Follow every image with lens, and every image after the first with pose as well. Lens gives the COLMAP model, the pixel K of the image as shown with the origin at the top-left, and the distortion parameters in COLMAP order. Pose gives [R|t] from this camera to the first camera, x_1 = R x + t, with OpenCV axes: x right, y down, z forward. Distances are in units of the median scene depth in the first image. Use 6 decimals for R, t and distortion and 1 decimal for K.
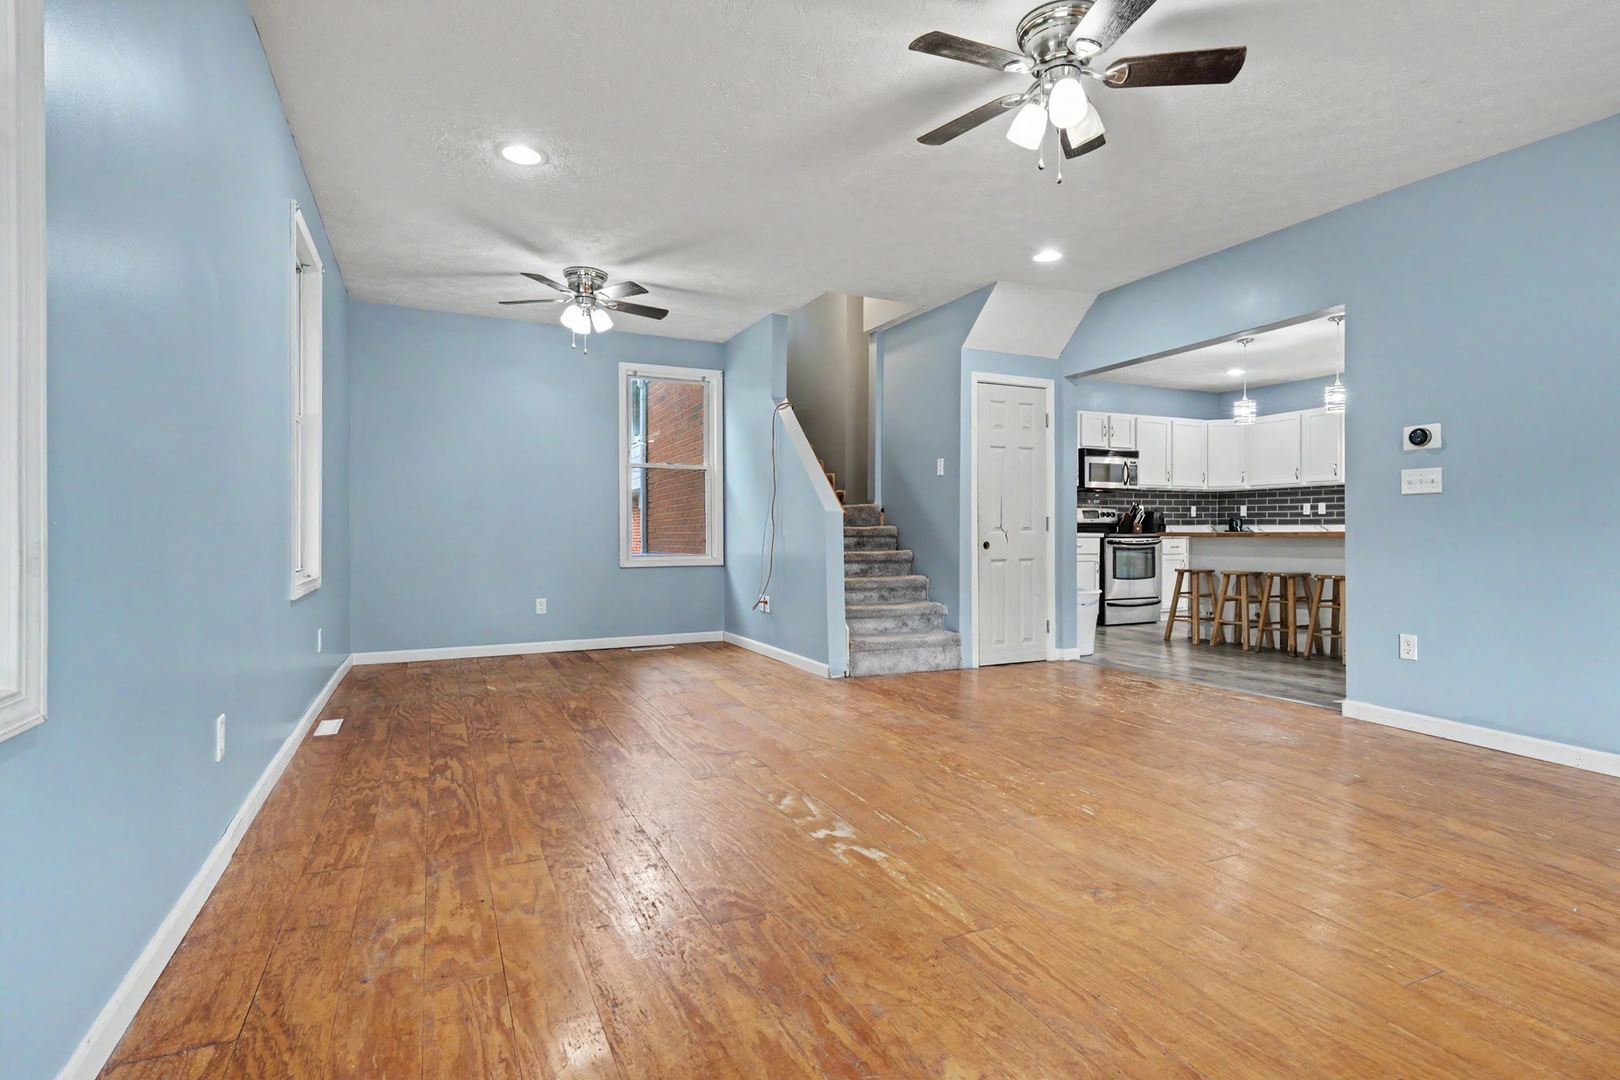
lens RADIAL K [[799.7, 0, 812.1], [0, 799.7, 536.1], [0, 0, 1]] dist [-0.001889, 0.002673]
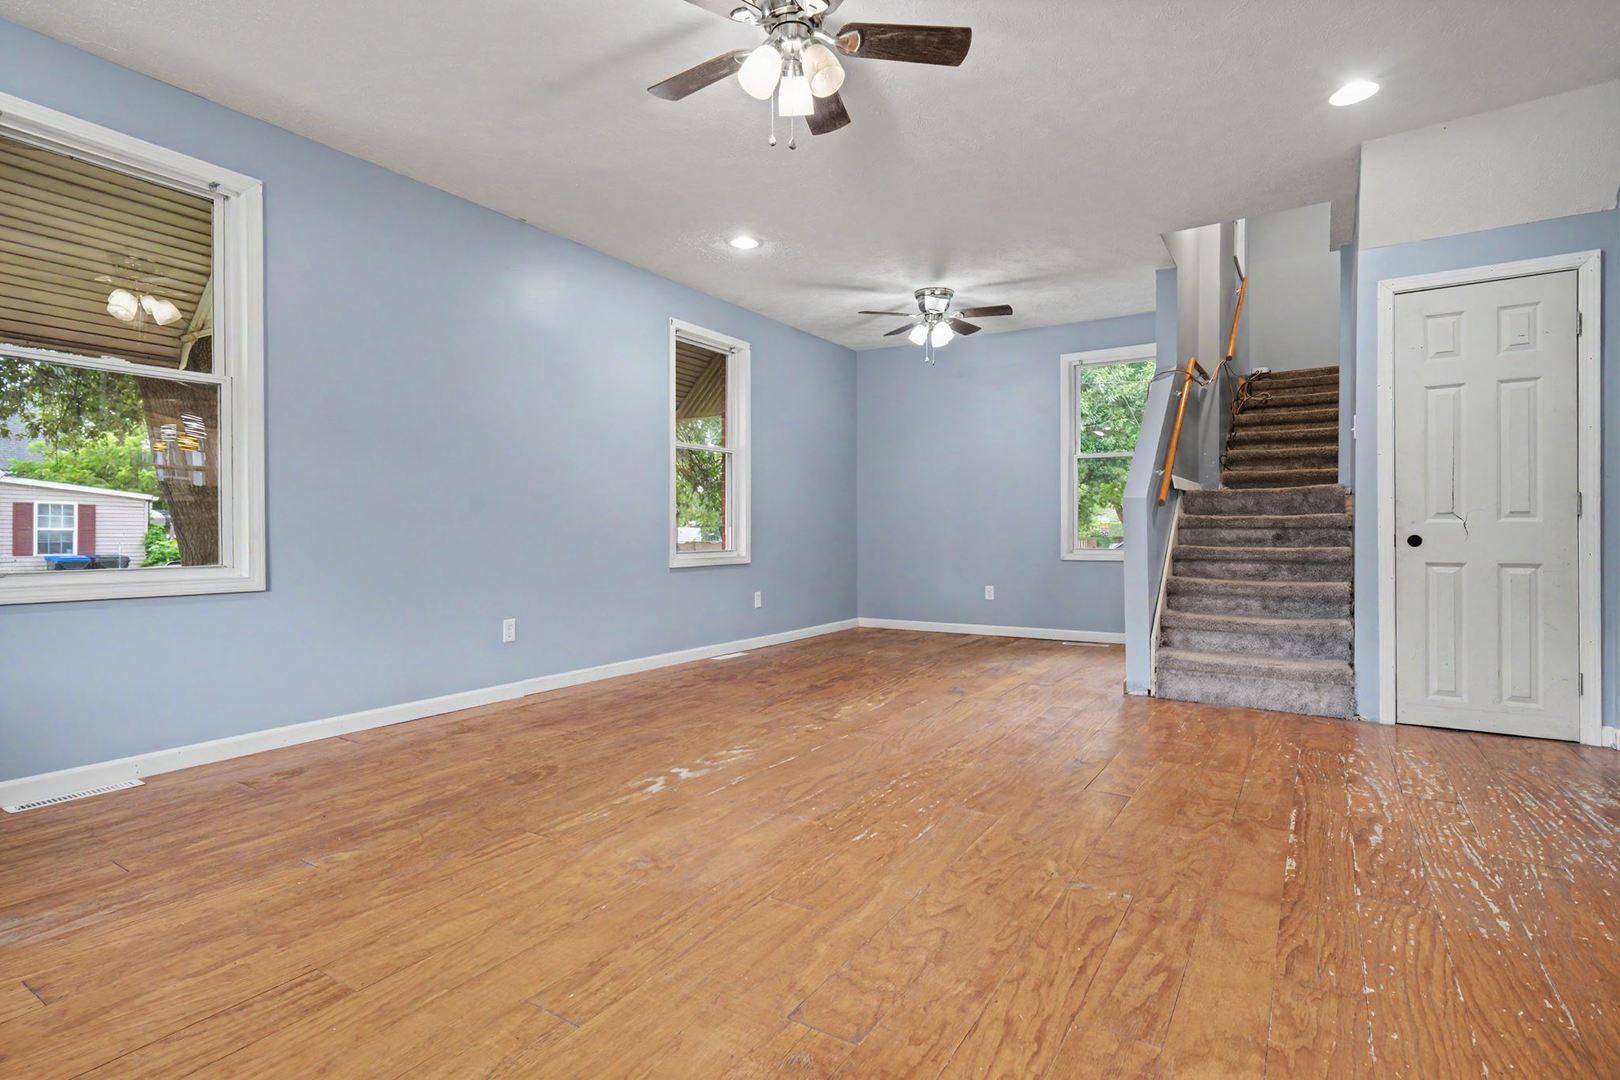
lens RADIAL K [[799.7, 0, 813.2], [0, 799.7, 539.9], [0, 0, 1]] dist [-0.001889, 0.002673]
pose [[0.525460, 0.008718, -0.850774, 0.969034], [0.000382, 0.999945, 0.010483, 0.007431], [0.850818, -0.005833, 0.525427, 0.451434]]
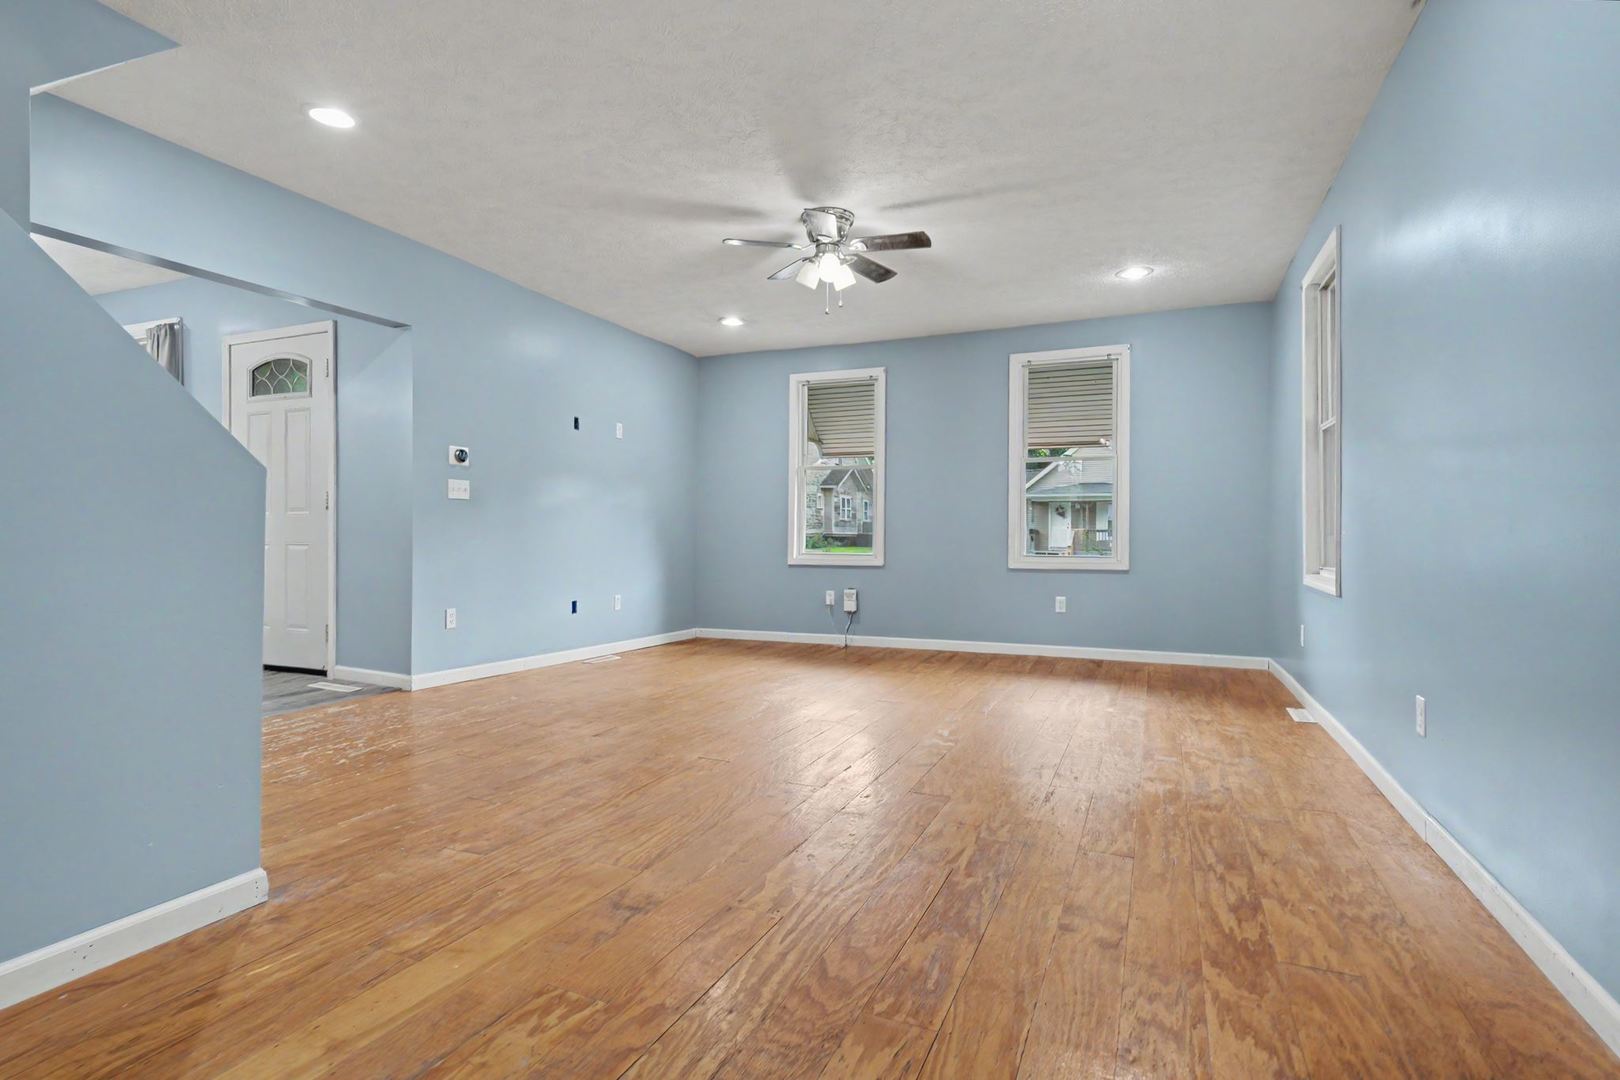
lens RADIAL K [[799.7, 0, 821.1], [0, 799.7, 535.7], [0, 0, 1]] dist [-0.001889, 0.002673]
pose [[-0.664363, -0.007998, 0.747367, -0.759742], [-0.006063, 0.999968, 0.005312, -0.004152], [-0.747385, -0.001002, -0.664390, 1.783485]]
